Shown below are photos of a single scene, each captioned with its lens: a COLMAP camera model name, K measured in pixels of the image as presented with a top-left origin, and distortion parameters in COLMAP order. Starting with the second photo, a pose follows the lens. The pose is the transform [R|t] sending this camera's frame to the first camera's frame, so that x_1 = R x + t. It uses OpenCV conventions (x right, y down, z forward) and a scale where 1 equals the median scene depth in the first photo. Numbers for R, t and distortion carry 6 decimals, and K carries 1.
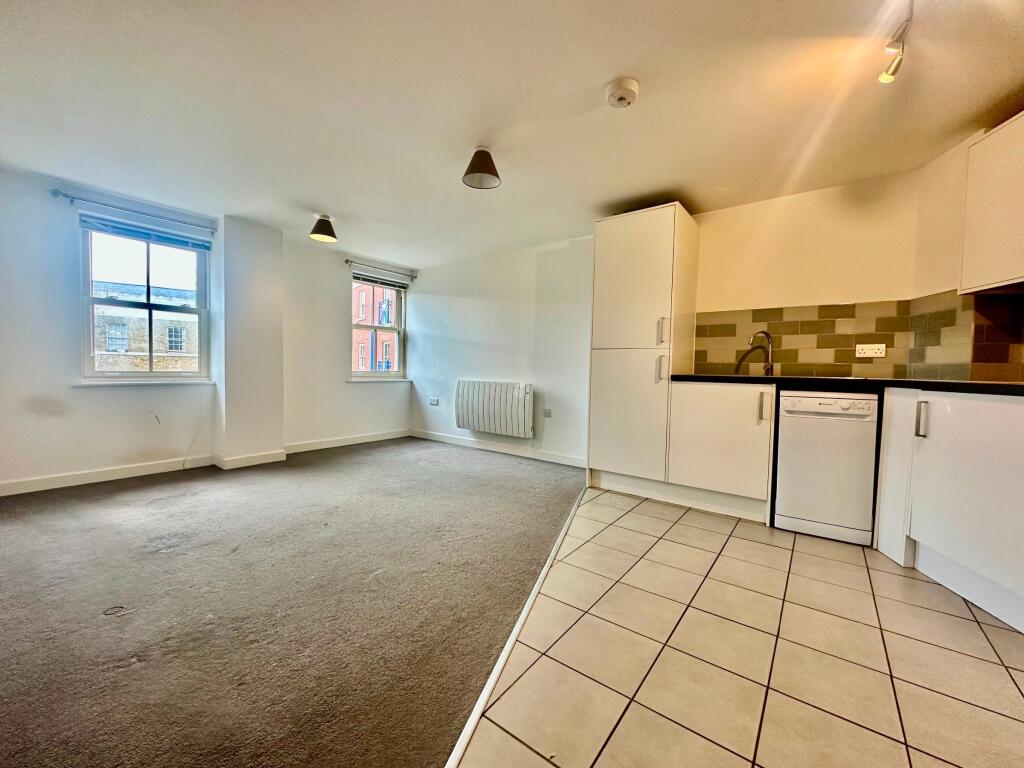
lens RADIAL K [[409.3, 0, 513.6], [0, 409.3, 385.1], [0, 0, 1]] dist [-0.000689, 0.000038]
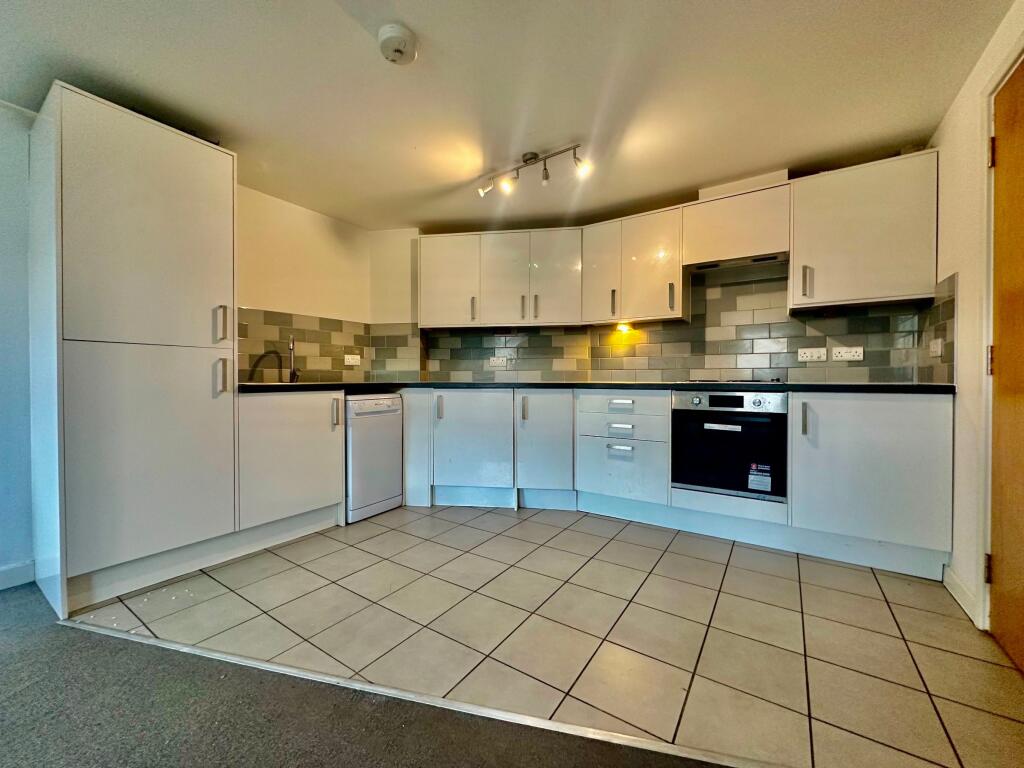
lens RADIAL K [[409.3, 0, 512.3], [0, 409.3, 379.4], [0, 0, 1]] dist [-0.000689, 0.000038]
pose [[-0.059836, -0.022476, 0.997955, -0.407136], [0.042339, 0.998790, 0.025033, -0.034477], [-0.997310, 0.043750, -0.058812, 0.573537]]
